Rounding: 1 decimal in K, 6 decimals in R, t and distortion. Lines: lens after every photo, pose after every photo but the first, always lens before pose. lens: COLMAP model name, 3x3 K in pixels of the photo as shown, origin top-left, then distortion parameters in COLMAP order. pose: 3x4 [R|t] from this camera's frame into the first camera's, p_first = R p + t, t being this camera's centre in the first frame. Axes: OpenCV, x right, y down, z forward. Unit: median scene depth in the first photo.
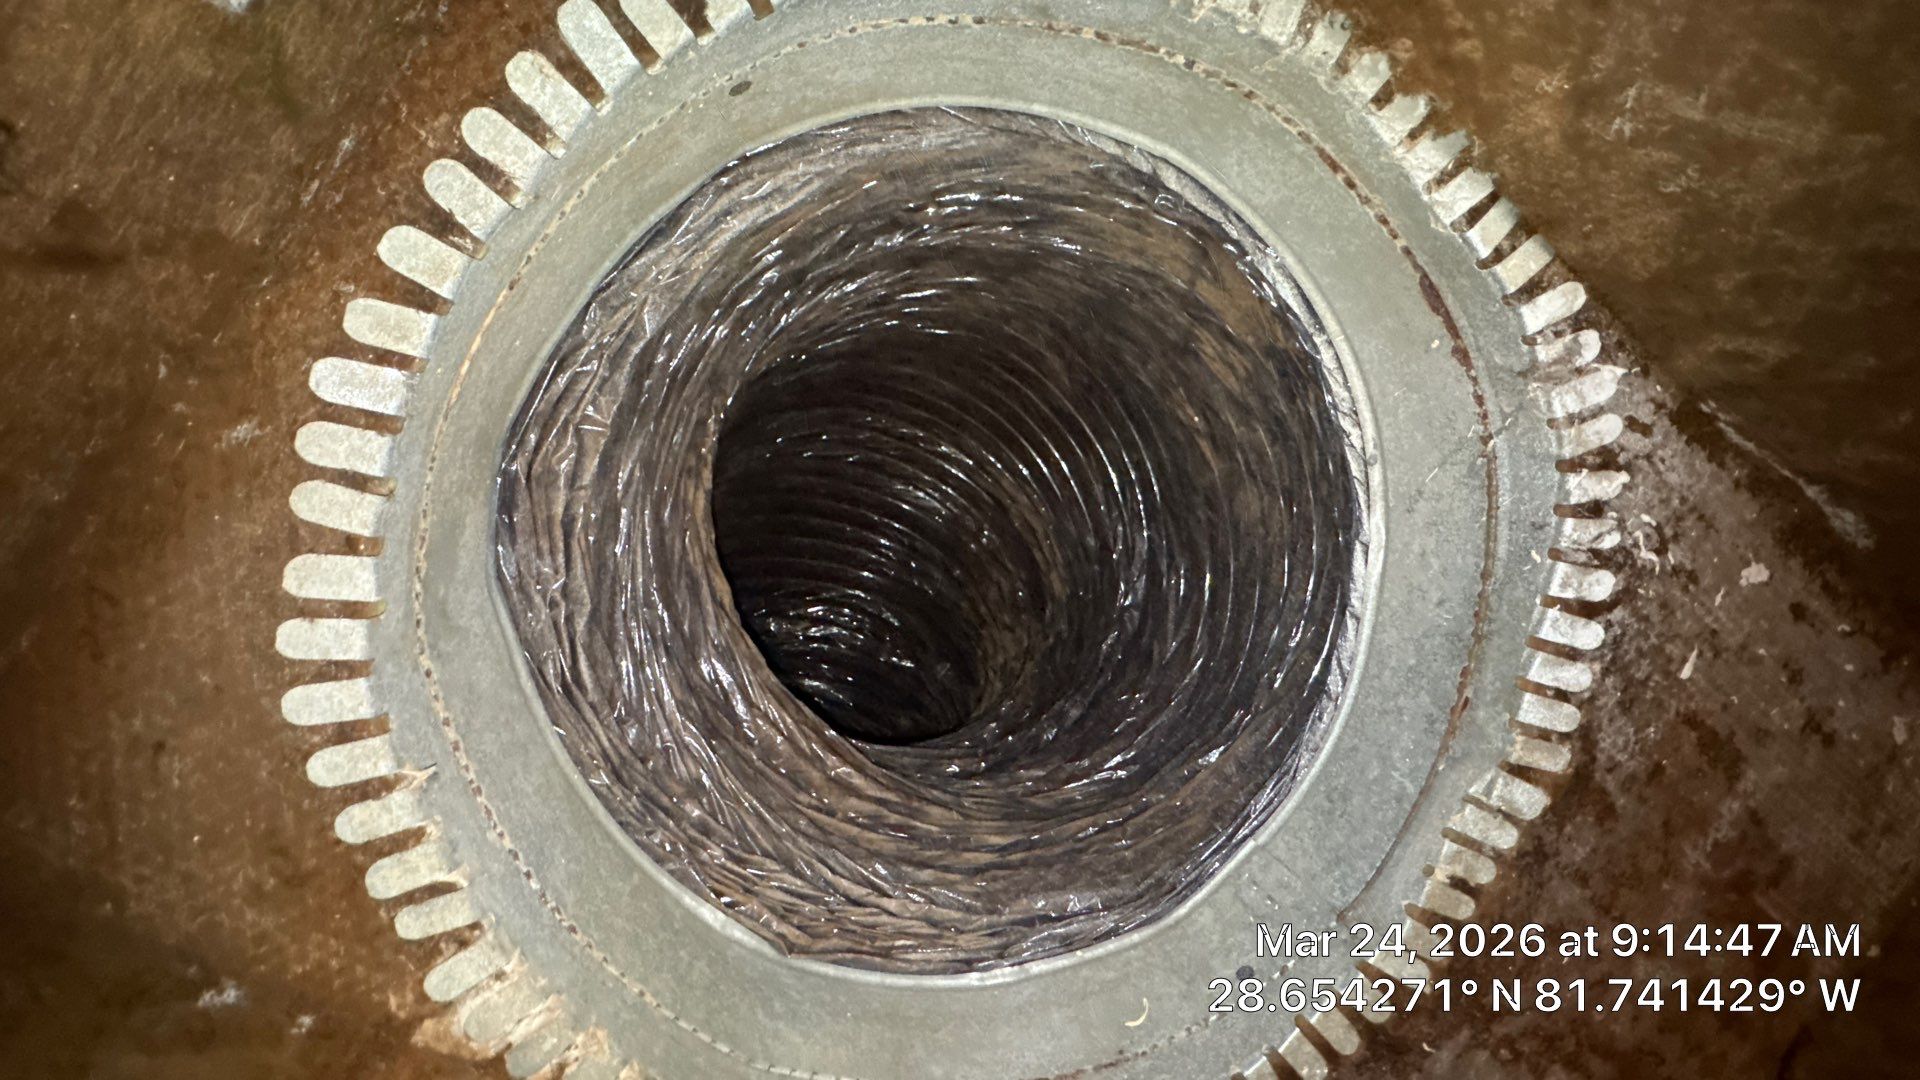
lens RADIAL K [[767.0, 0, 964.7], [0, 767.0, 536.8], [0, 0, 1]] dist [-0.002704, 0.000030]
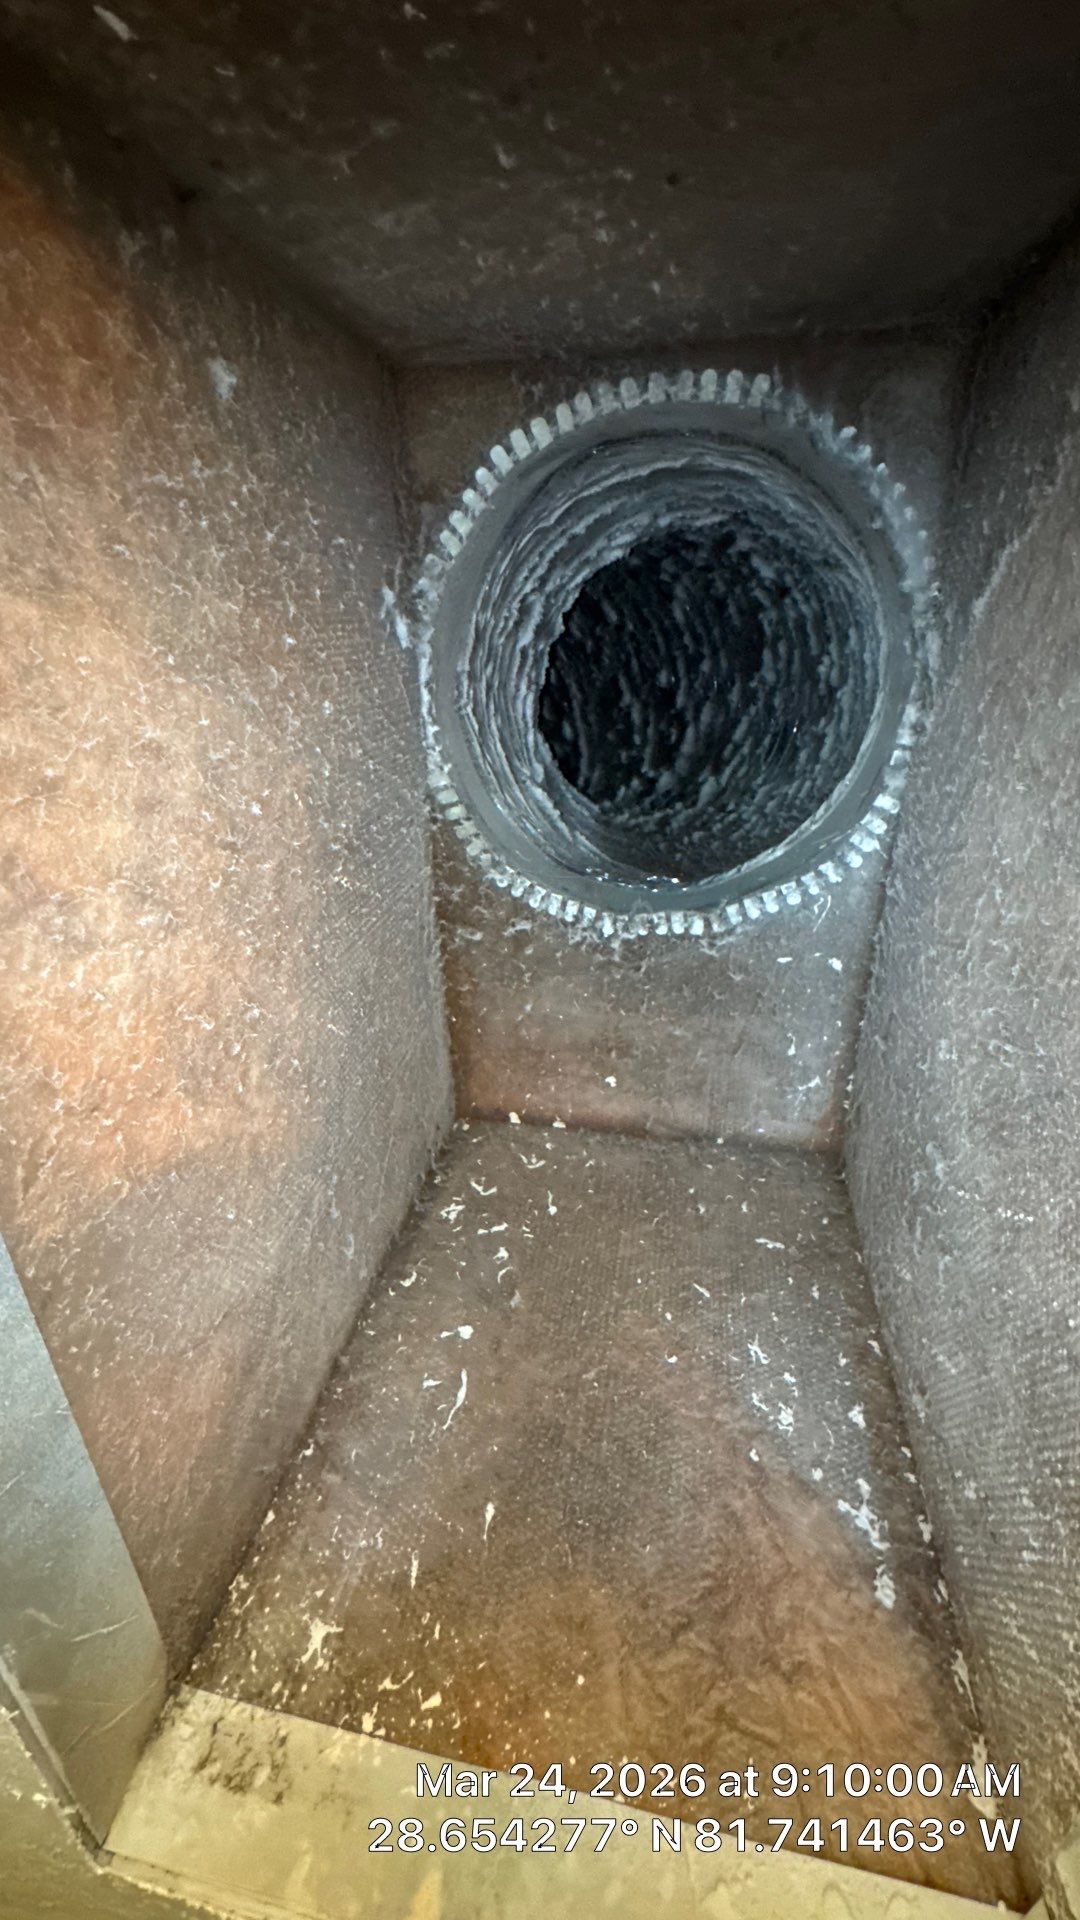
lens RADIAL K [[767.0, 0, 543.6], [0, 767.0, 962.3], [0, 0, 1]] dist [-0.002704, 0.000030]
pose [[0.522413, 0.851517, 0.044770, 0.482930], [-0.835670, 0.500839, 0.225425, 0.265074], [0.169531, -0.155178, 0.973231, -1.391425]]
